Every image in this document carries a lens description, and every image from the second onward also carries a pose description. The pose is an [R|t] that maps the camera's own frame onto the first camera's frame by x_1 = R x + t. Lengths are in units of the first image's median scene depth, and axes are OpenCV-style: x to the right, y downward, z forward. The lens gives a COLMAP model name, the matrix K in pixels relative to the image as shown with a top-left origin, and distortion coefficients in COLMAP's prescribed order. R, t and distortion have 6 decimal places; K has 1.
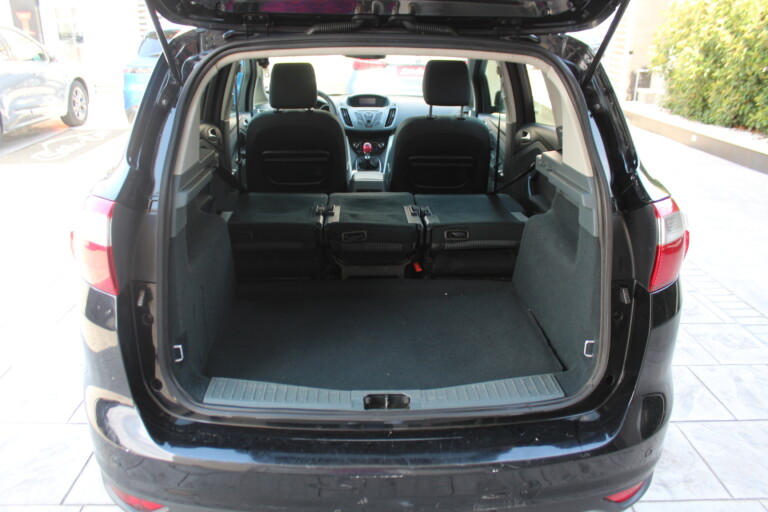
lens RADIAL K [[646.4, 0, 384.0], [0, 646.4, 256.0], [0, 0, 1]] dist [-0.178237, 0.163905]
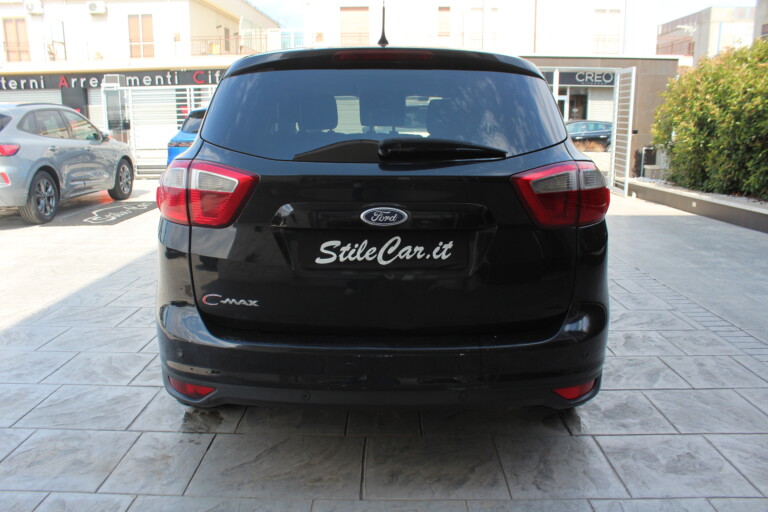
lens RADIAL K [[646.4, 0, 384.0], [0, 646.4, 256.0], [0, 0, 1]] dist [-0.178237, 0.163905]
pose [[0.999176, -0.007348, -0.039917, 0.011316], [0.001374, 0.989038, -0.147652, 0.057701], [0.040564, 0.147475, 0.988234, -0.065100]]
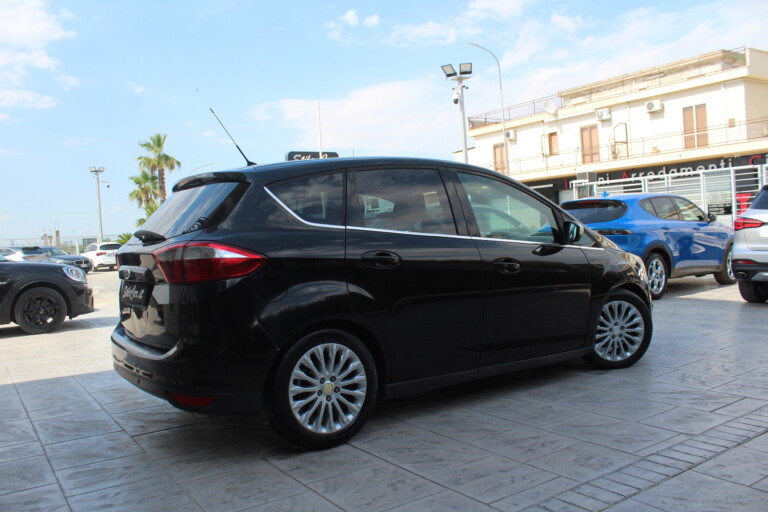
lens RADIAL K [[646.4, 0, 384.0], [0, 646.4, 256.0], [0, 0, 1]] dist [-0.178237, 0.163905]
pose [[0.554265, -0.013701, -0.832228, 0.448646], [-0.229401, 0.958625, -0.168563, 0.027943], [0.800103, 0.284343, 0.528189, 0.068271]]
